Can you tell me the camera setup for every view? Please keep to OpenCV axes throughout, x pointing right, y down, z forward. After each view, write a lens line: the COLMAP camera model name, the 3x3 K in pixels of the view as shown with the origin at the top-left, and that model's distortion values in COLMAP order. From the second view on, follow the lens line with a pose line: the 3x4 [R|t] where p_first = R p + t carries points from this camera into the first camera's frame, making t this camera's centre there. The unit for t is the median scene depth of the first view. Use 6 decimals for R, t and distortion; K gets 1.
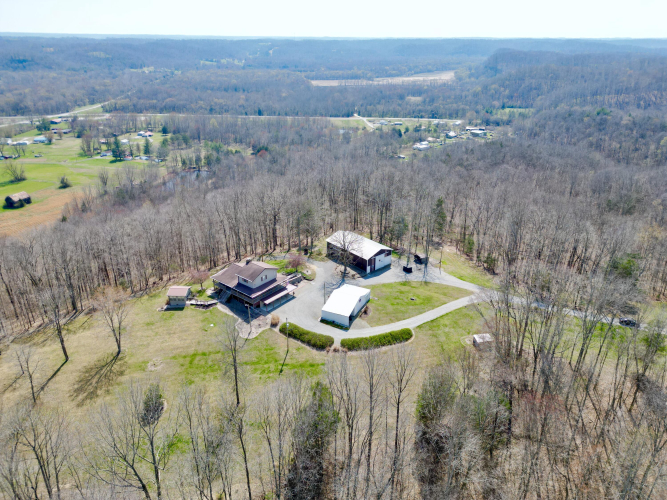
lens RADIAL K [[466.8, 0, 332.6], [0, 466.8, 247.9], [0, 0, 1]] dist [0.053481, -0.035768]
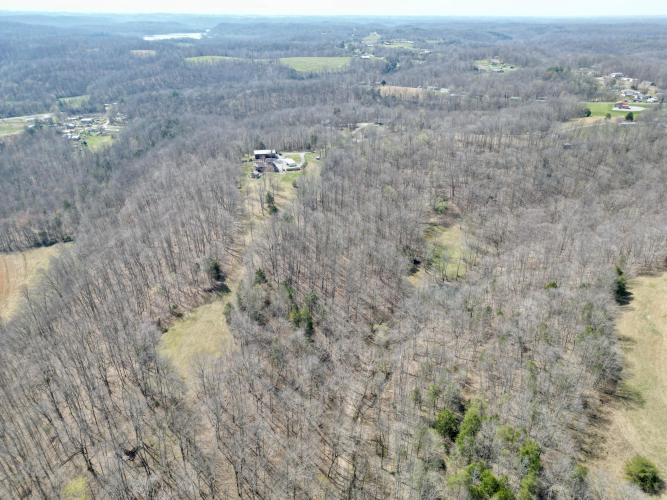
lens RADIAL K [[466.8, 0, 333.7], [0, 466.8, 247.5], [0, 0, 1]] dist [0.053481, -0.035768]
pose [[0.467404, -0.397155, 0.789811, -1.034884], [0.355866, 0.902352, 0.243147, -0.012287], [-0.809255, 0.167419, 0.563097, -0.410666]]
